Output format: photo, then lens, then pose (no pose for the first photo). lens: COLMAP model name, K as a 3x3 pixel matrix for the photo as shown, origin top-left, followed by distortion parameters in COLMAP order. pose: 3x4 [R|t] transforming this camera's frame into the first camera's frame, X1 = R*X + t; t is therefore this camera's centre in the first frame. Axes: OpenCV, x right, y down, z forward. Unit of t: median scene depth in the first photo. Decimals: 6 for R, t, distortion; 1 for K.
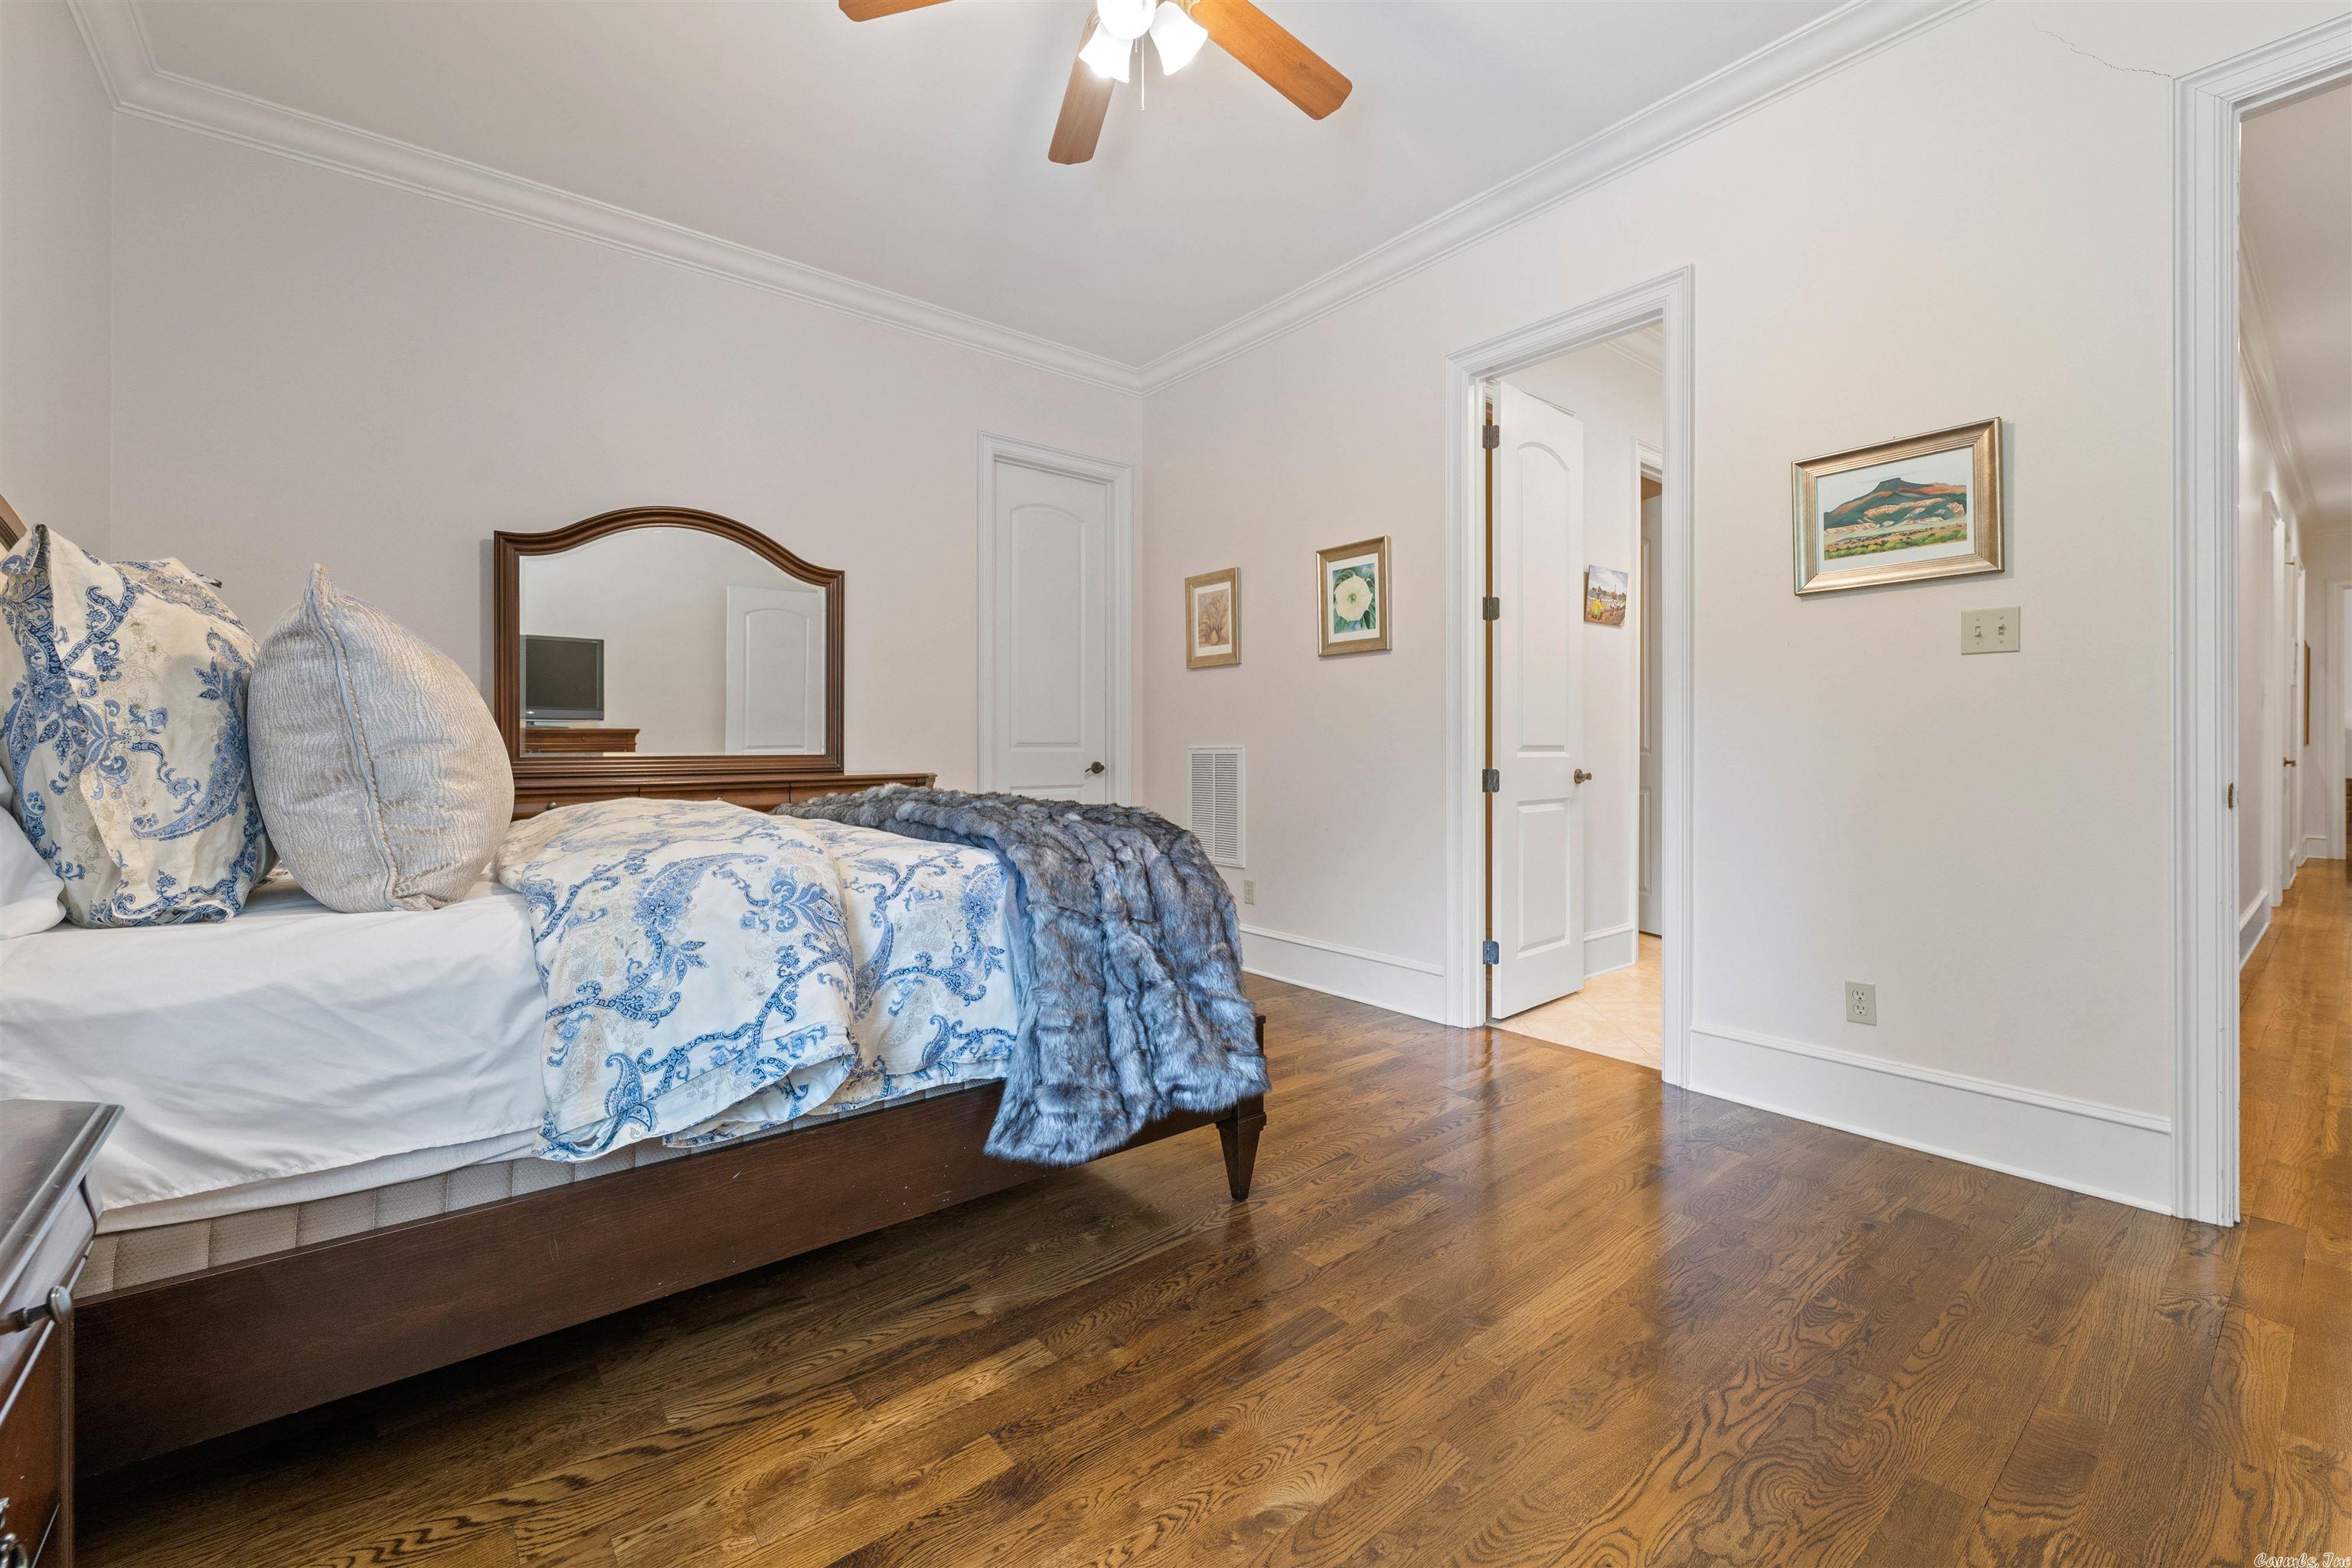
lens RADIAL K [[967.6, 0, 1167.1], [0, 967.6, 746.3], [0, 0, 1]] dist [0.016662, -0.007336]
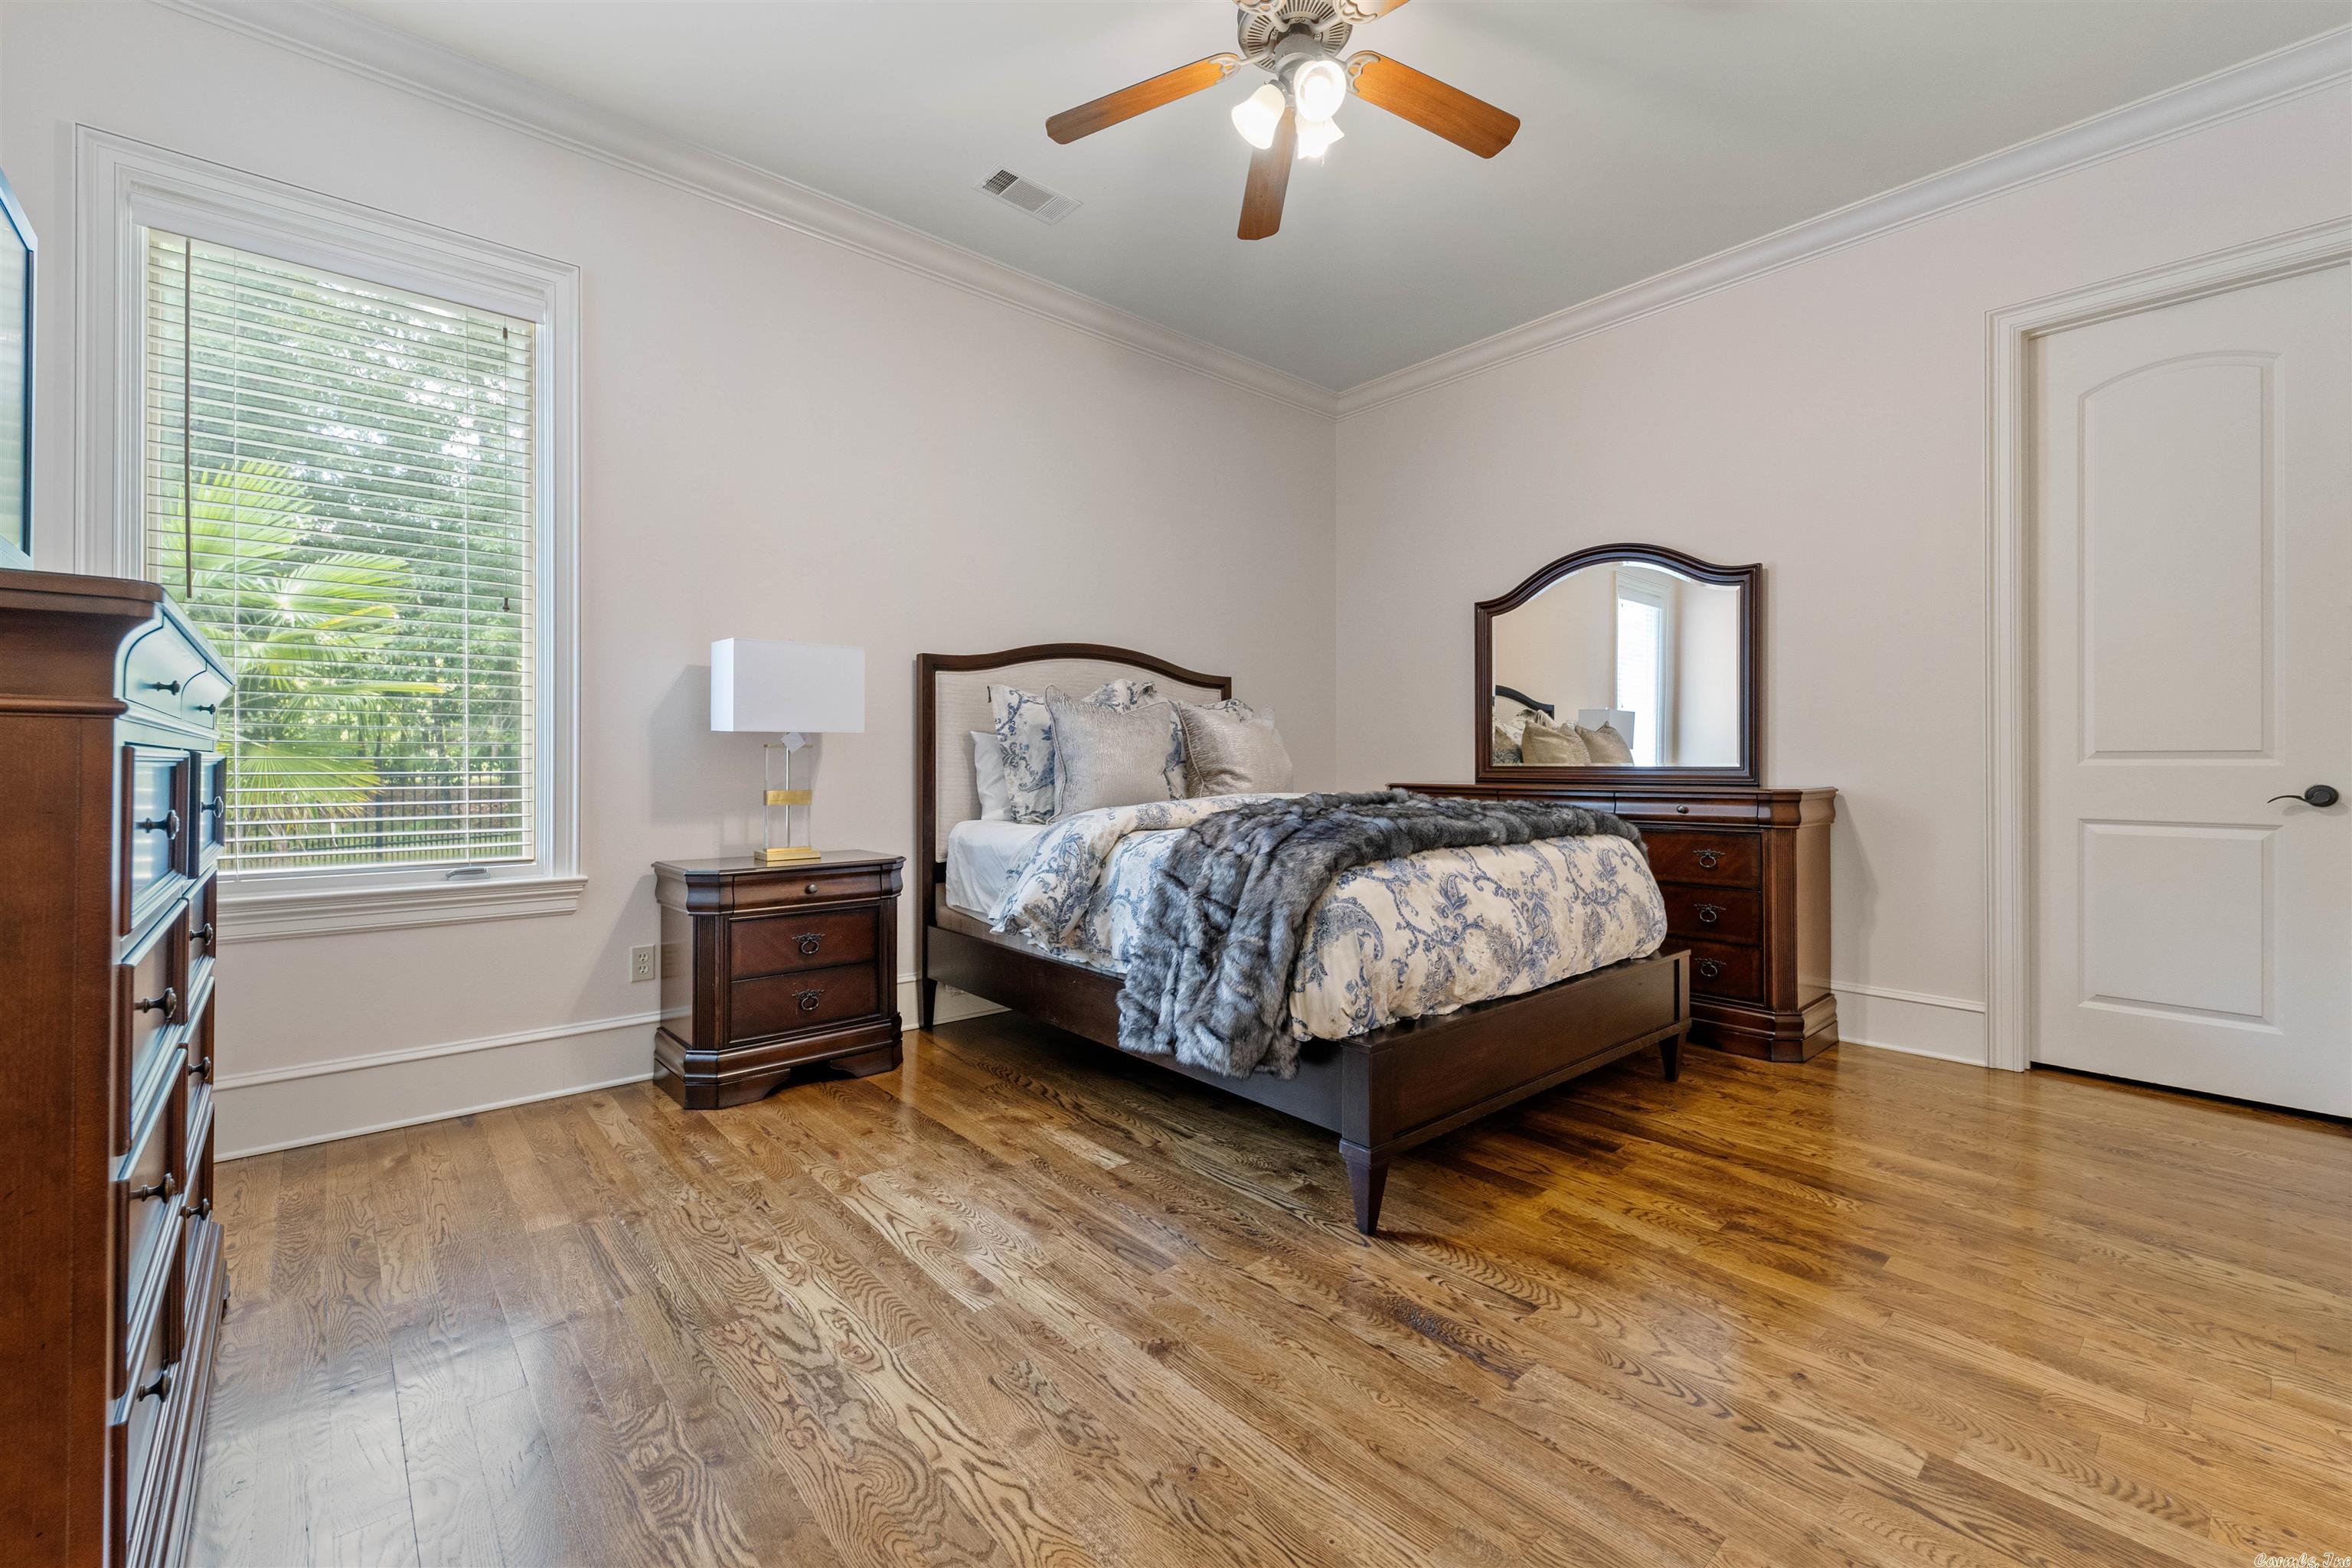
lens RADIAL K [[967.6, 0, 1167.1], [0, 967.6, 746.3], [0, 0, 1]] dist [0.016662, -0.007336]
pose [[0.039580, -0.012282, -0.999141, 1.544258], [0.000974, 0.999924, -0.012253, 0.000829], [0.999216, -0.000488, 0.039589, 1.154478]]
